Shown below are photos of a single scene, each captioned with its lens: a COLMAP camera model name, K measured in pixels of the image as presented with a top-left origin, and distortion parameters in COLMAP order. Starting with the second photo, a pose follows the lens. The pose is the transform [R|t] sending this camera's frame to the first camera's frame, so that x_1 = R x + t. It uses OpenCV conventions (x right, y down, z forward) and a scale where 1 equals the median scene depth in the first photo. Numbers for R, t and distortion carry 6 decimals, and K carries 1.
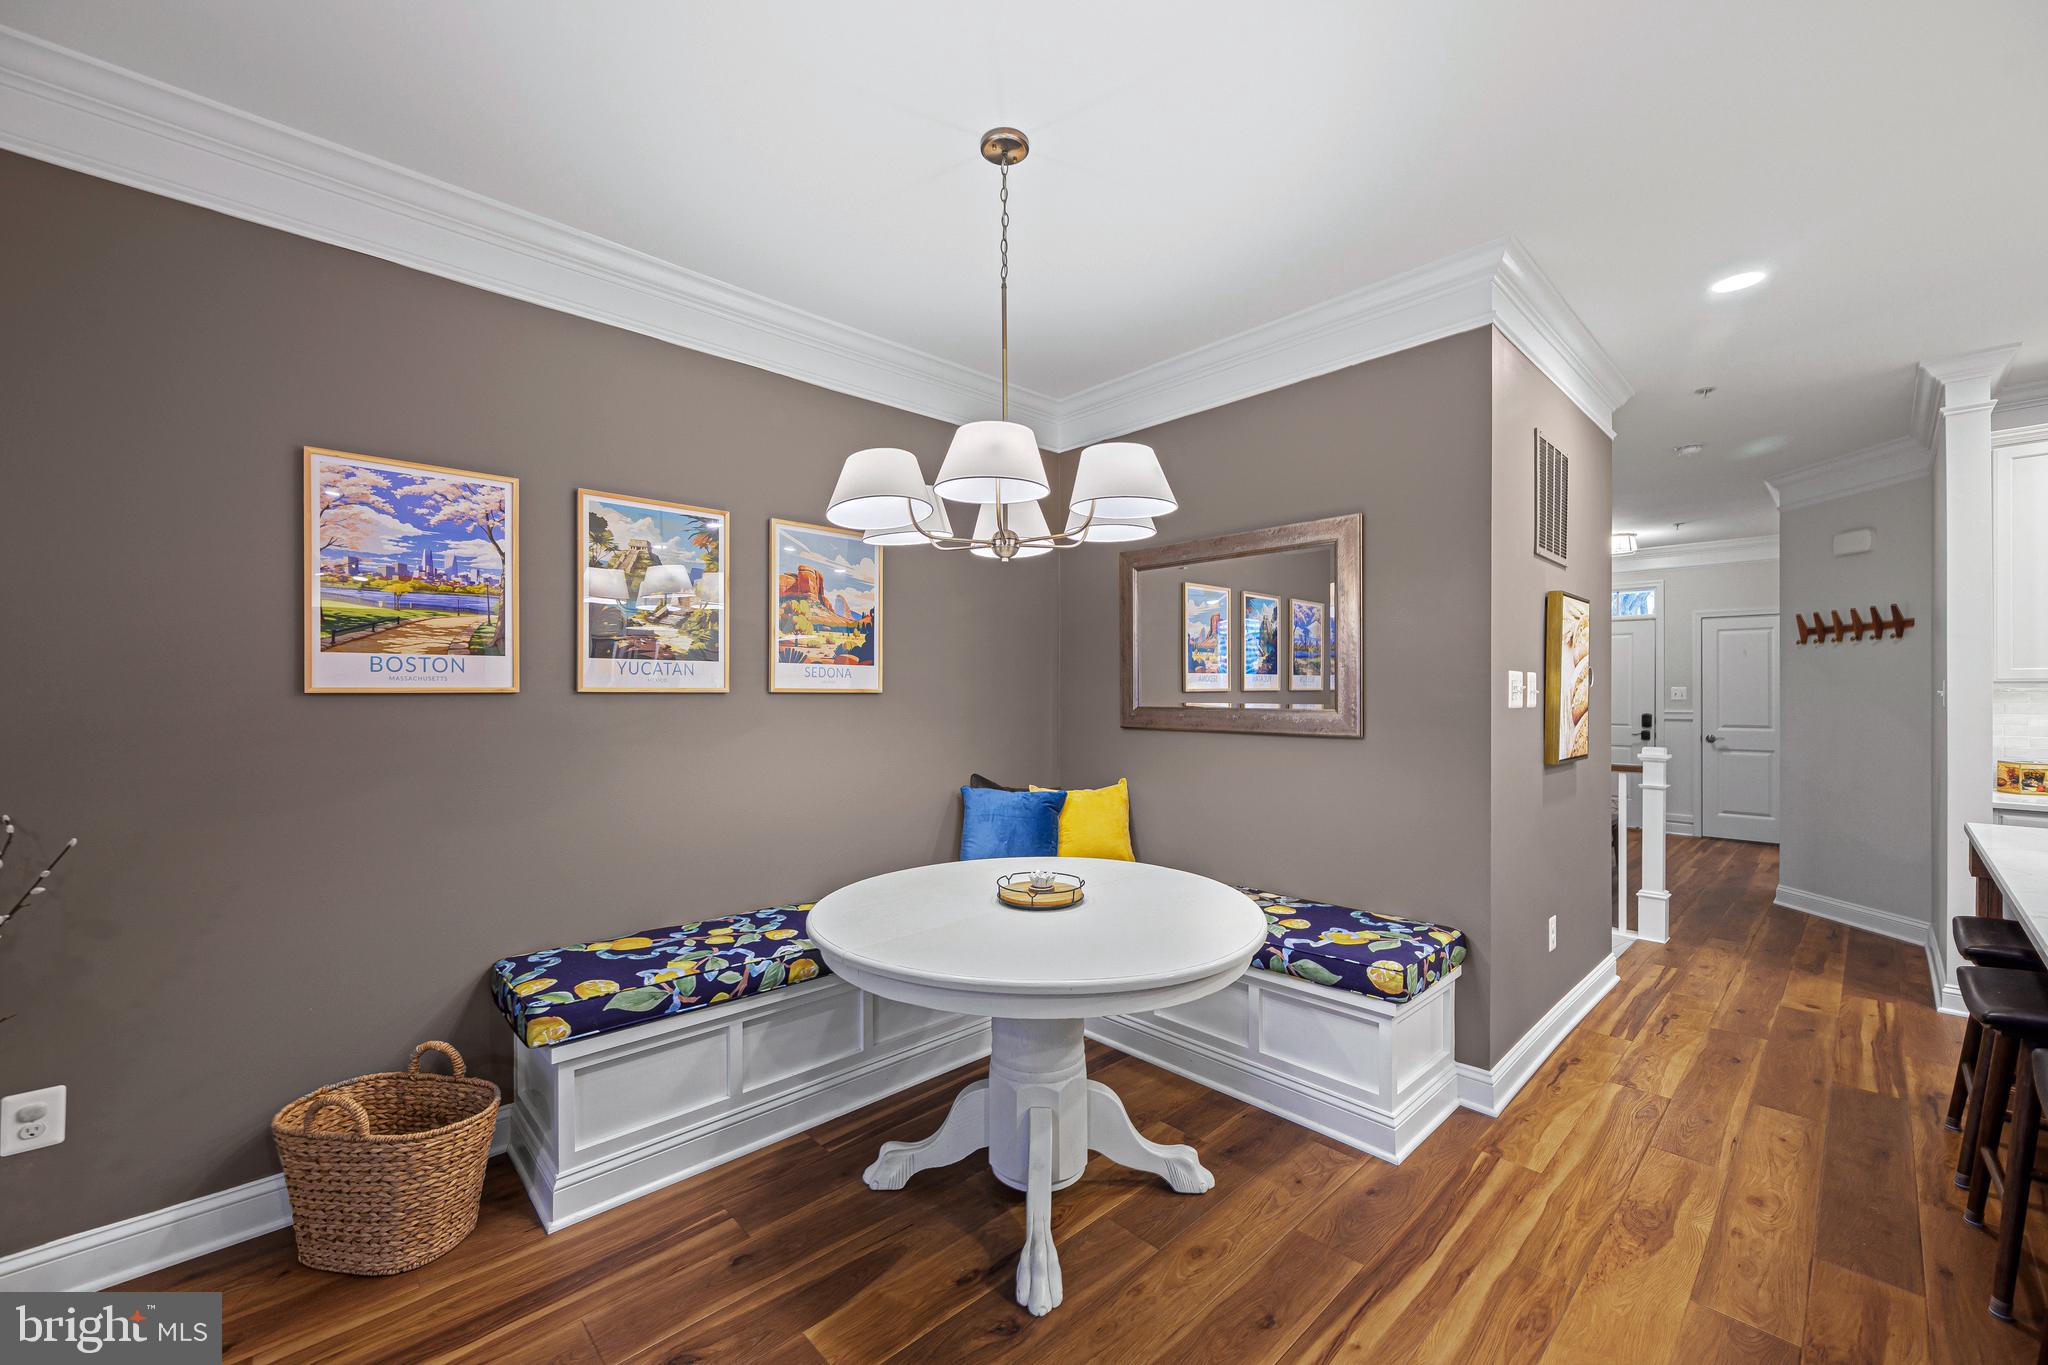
lens RADIAL K [[806.1, 0, 1021.3], [0, 806.1, 693.2], [0, 0, 1]] dist [-0.001717, -0.000047]
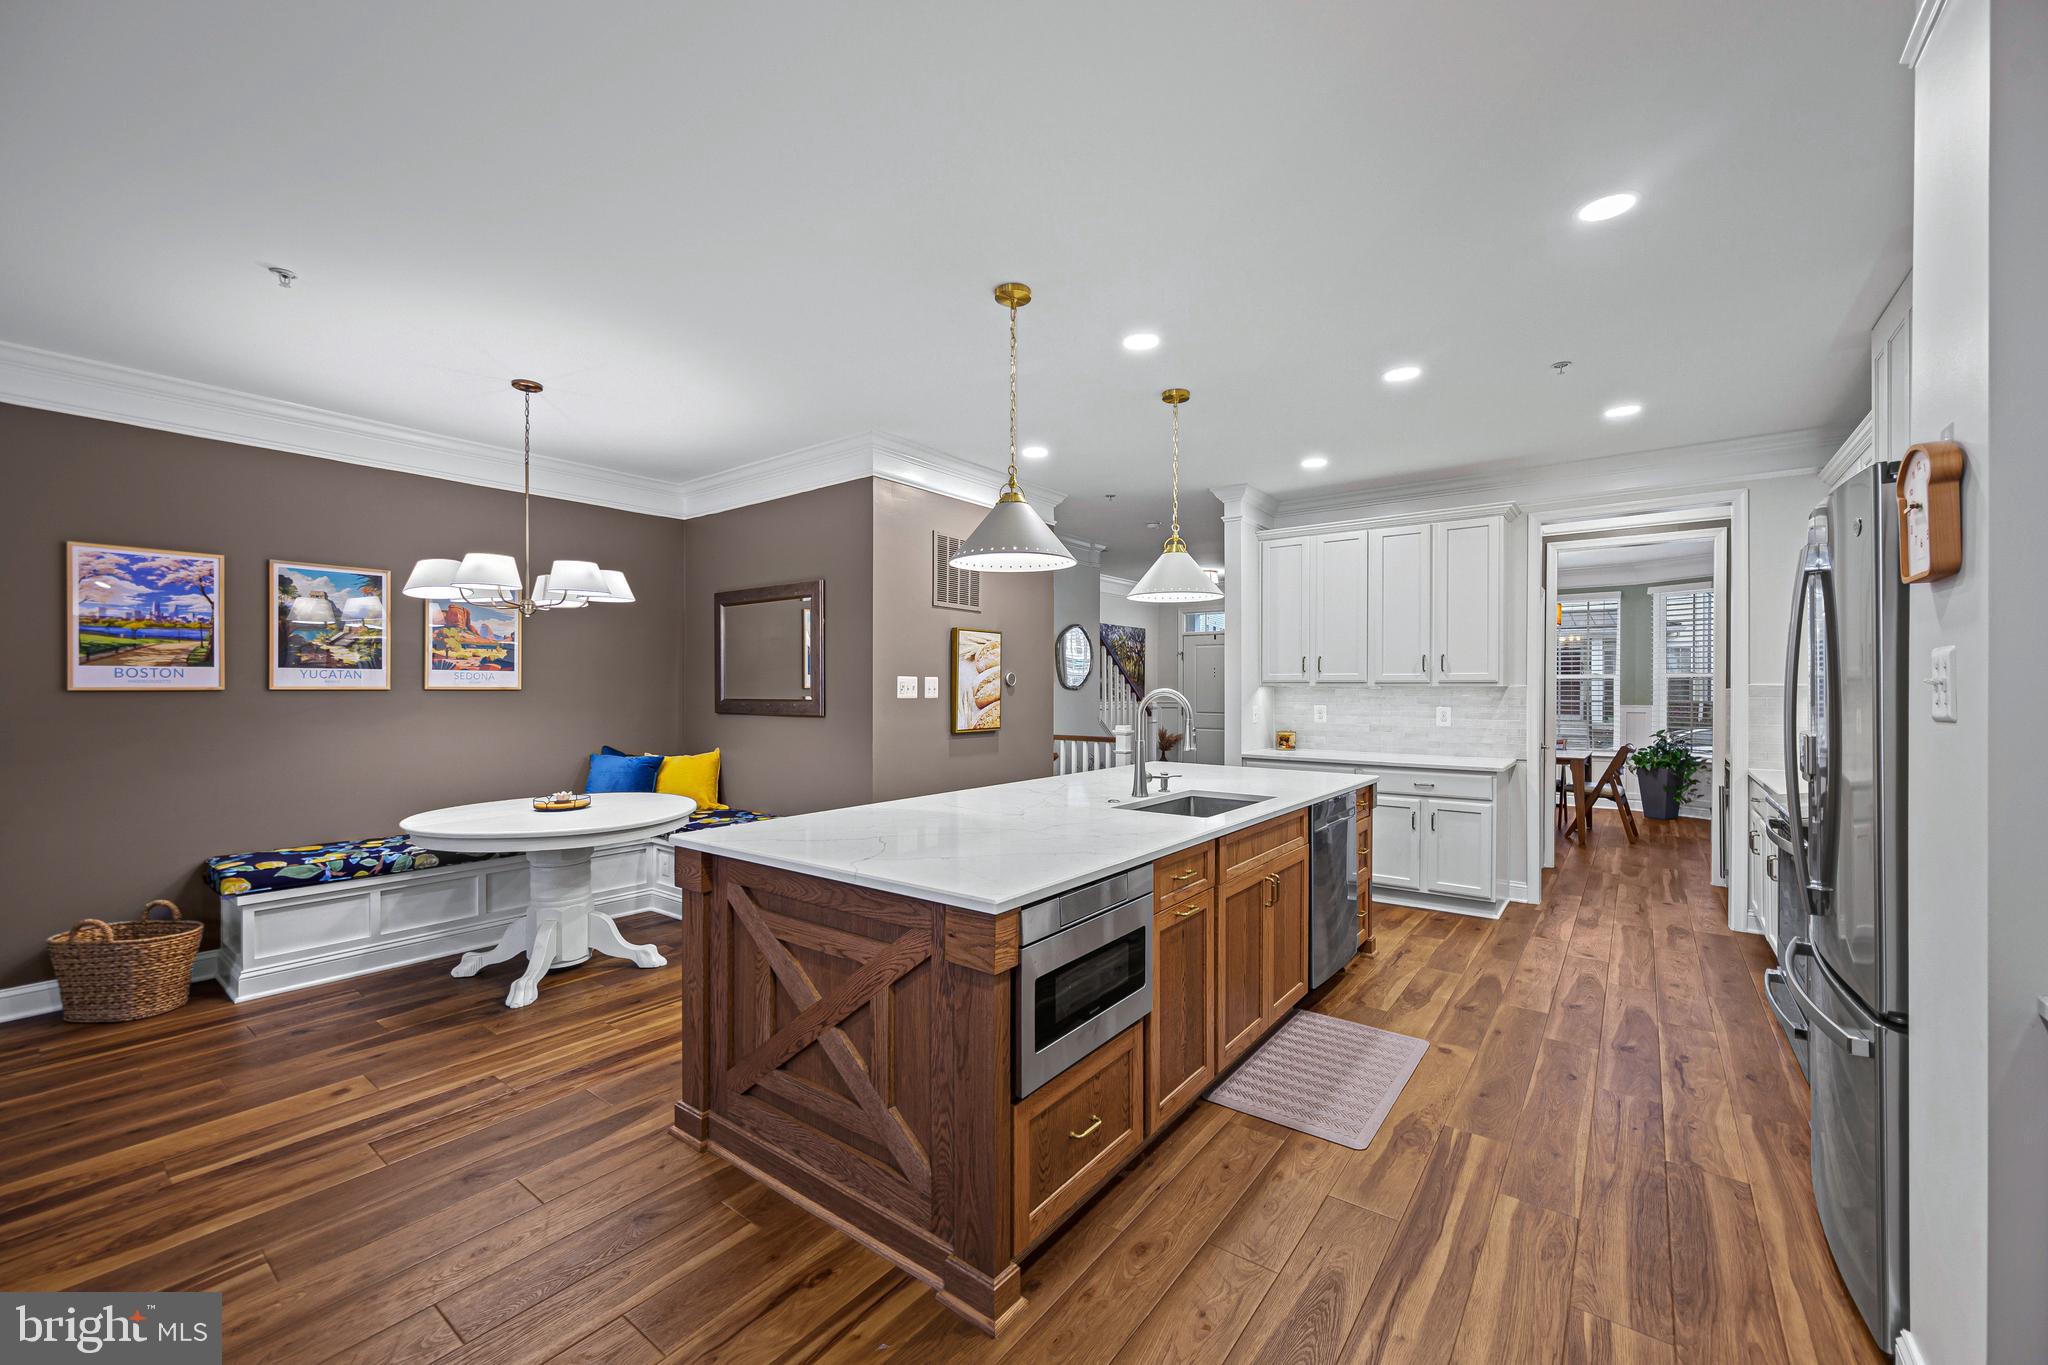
lens RADIAL K [[813.4, 0, 1024.6], [0, 813.4, 685.7], [0, 0, 1]] dist [-0.000518, 0.000463]
pose [[0.986254, -0.000600, 0.165236, 0.610083], [0.001232, 0.999992, -0.003723, -0.001231], [-0.165232, 0.003875, 0.986247, -0.768930]]
